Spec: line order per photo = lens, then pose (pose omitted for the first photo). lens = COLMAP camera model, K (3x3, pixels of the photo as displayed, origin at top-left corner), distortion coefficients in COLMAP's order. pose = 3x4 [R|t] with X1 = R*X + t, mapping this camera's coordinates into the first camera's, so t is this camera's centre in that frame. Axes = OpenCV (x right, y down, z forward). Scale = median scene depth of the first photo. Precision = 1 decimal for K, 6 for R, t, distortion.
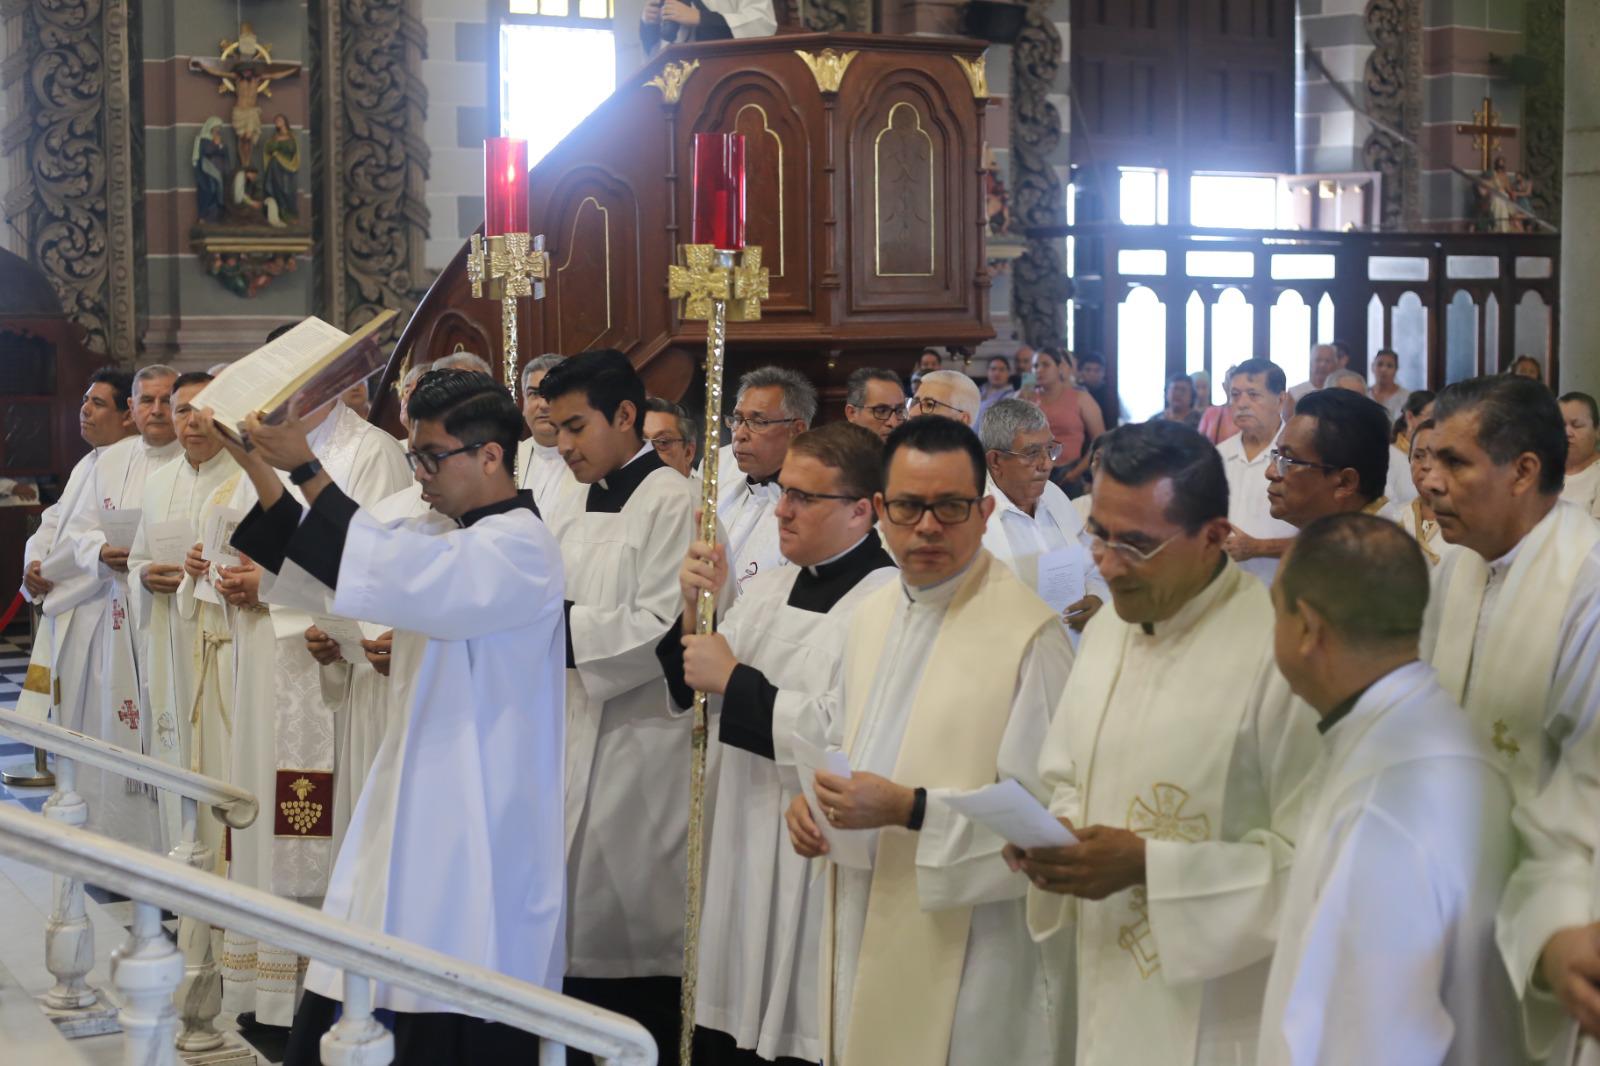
lens RADIAL K [[2337.1, 0, 799.2], [0, 2337.1, 513.4], [0, 0, 1]] dist [-0.089362, -0.046596]
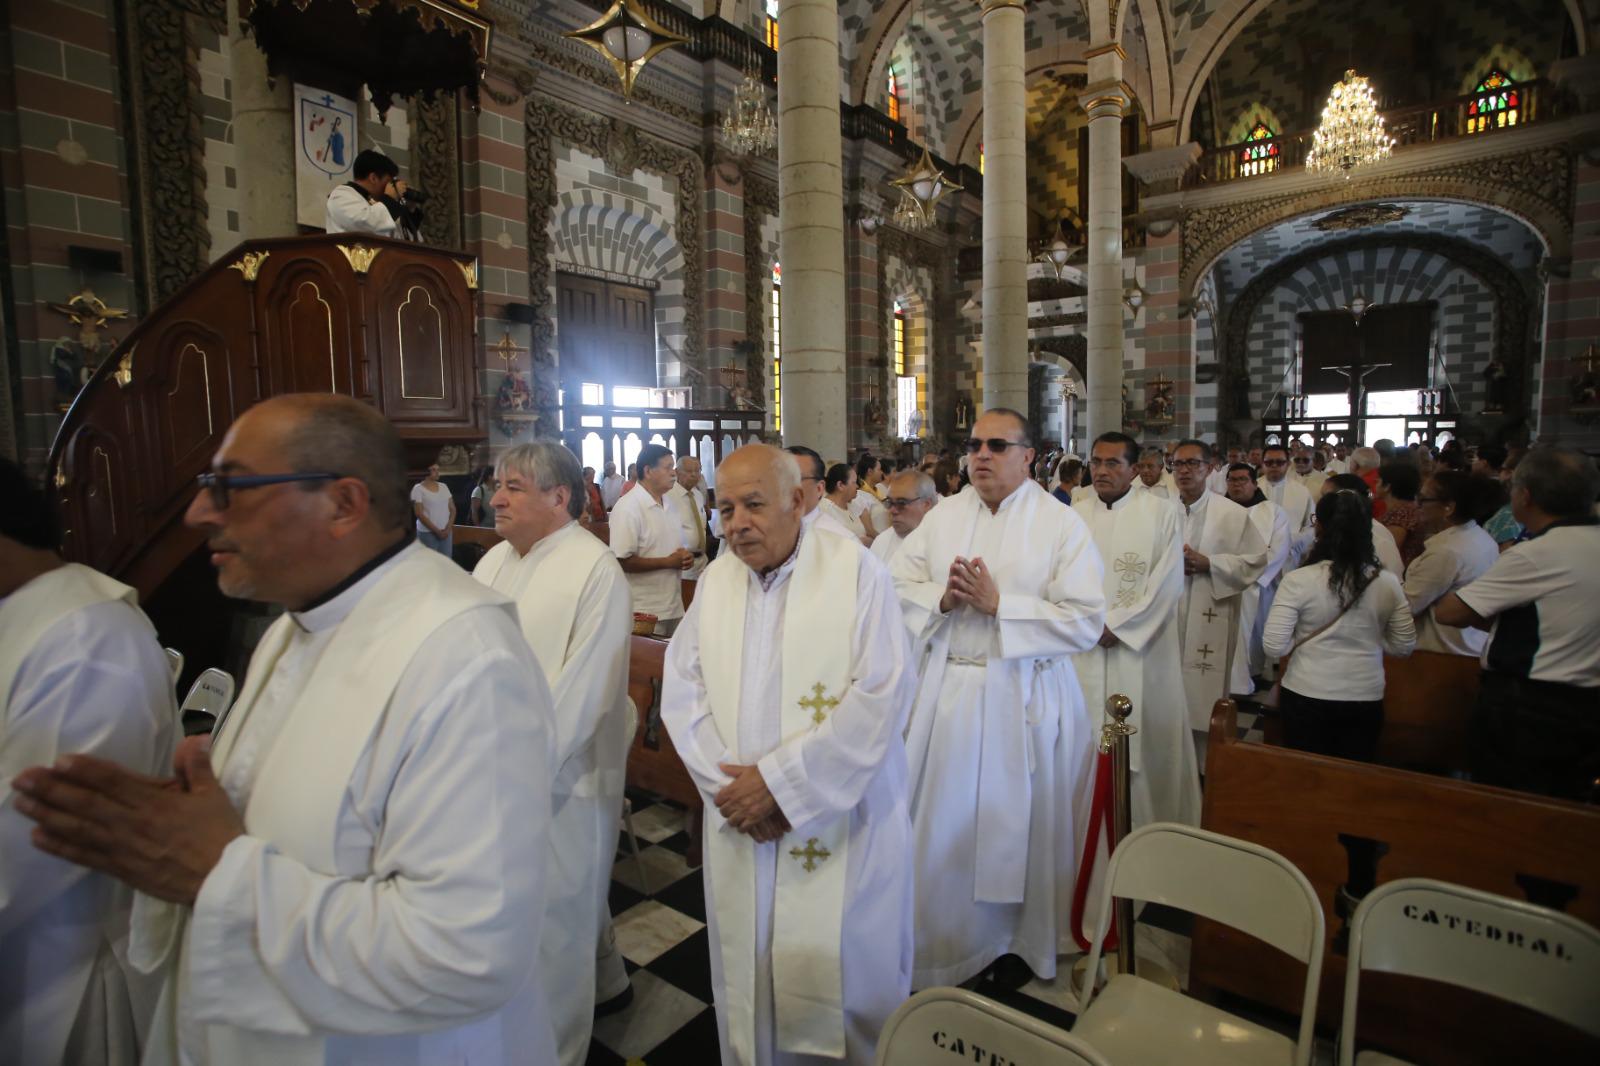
lens RADIAL K [[838.8, 0, 793.2], [0, 838.8, 524.2], [0, 0, 1]] dist [-0.053293, 0.032652]
pose [[0.931412, -0.042032, 0.361530, 0.028679], [0.042707, 0.999069, 0.006129, -0.004042], [-0.361451, 0.009732, 0.932340, 0.157730]]
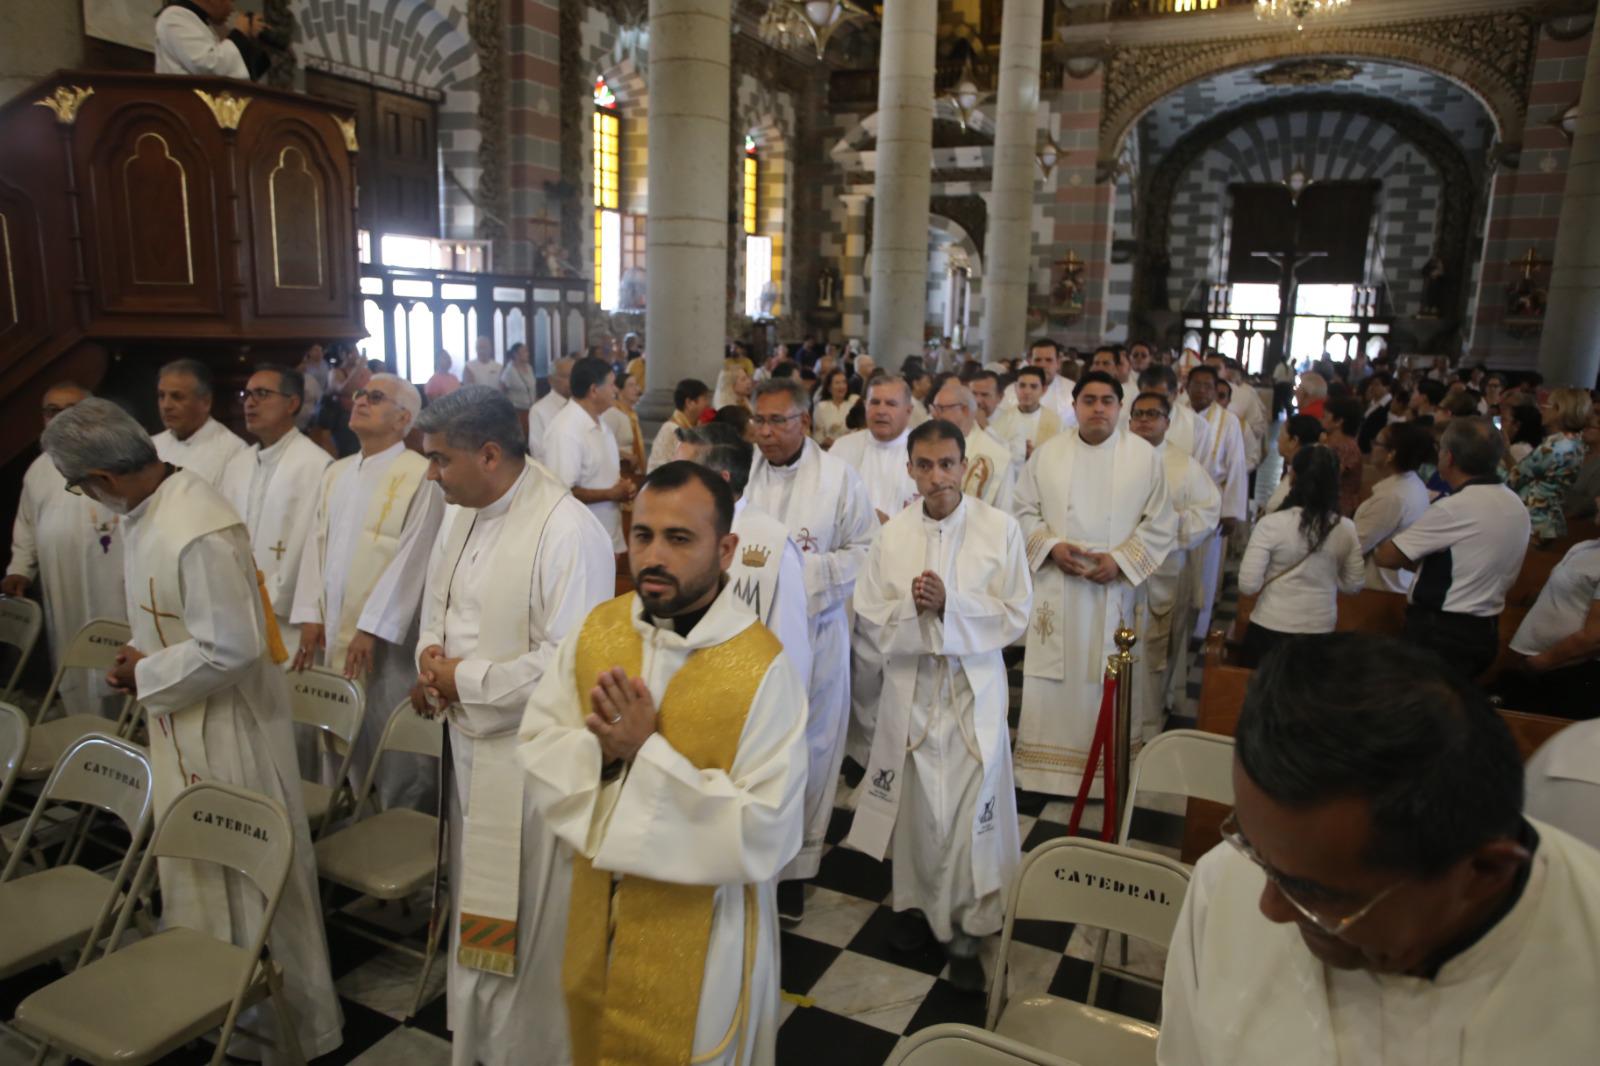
lens RADIAL K [[1101.6, 0, 800.0], [0, 1101.6, 533.0], [0, 0, 1]] dist [-0.043174, 0.064467]
pose [[0.844415, -0.073295, 0.530651, -0.020947], [0.015677, 0.993552, 0.112285, -0.012410], [-0.535460, -0.086497, 0.840120, 0.134993]]
